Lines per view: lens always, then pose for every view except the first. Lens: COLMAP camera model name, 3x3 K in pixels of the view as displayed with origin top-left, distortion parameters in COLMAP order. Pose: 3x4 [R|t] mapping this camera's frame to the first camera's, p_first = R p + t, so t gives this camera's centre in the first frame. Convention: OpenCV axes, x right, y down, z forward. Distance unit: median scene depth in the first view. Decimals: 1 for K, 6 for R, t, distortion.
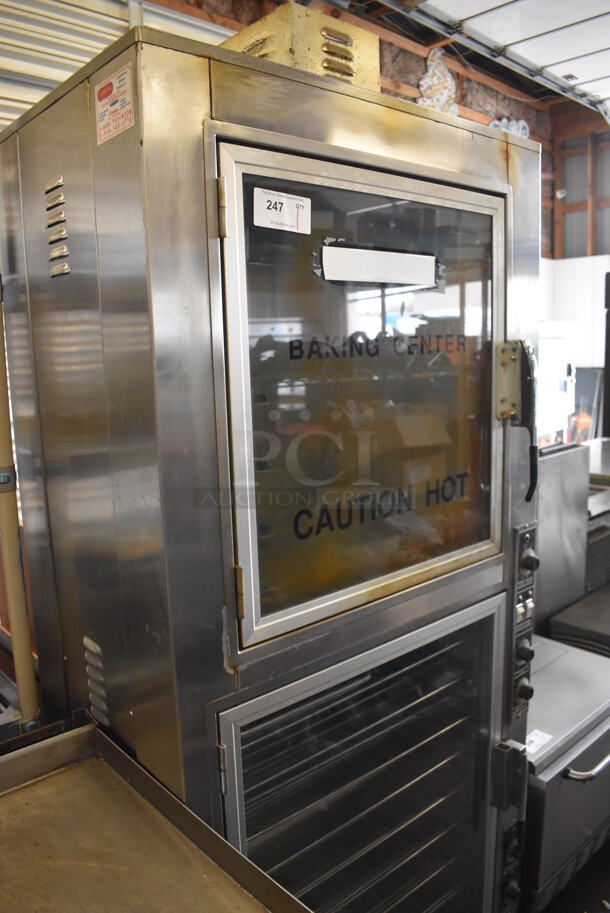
lens RADIAL K [[697.1, 0, 305.0], [0, 697.1, 456.5], [0, 0, 1]] dist [-0.072790, 0.004575]
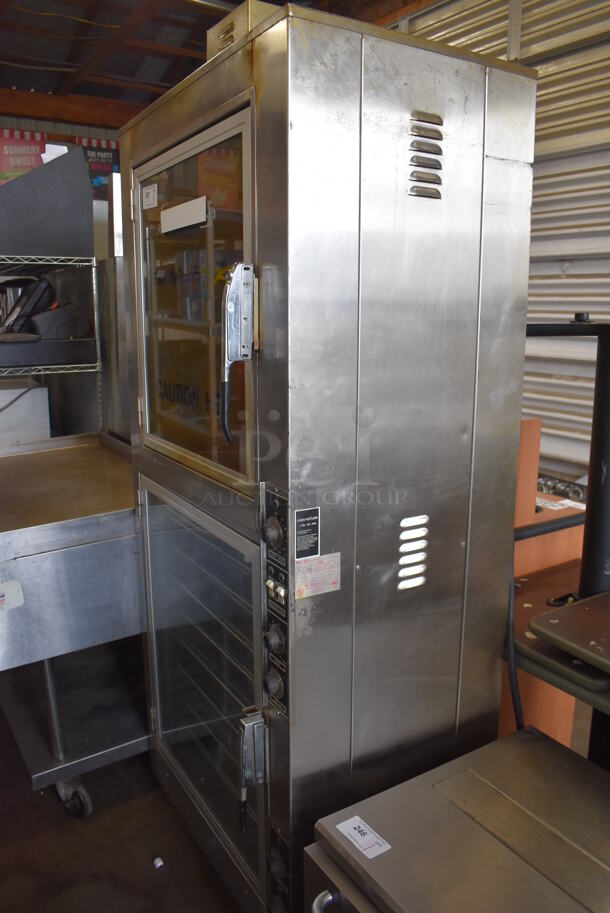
lens RADIAL K [[697.1, 0, 305.0], [0, 697.1, 456.5], [0, 0, 1]] dist [-0.072790, 0.004575]
pose [[-0.167629, 0.225278, -0.959766, 1.570573], [-0.159062, 0.954606, 0.251848, -0.219610], [0.972934, 0.194879, -0.124186, 1.604765]]
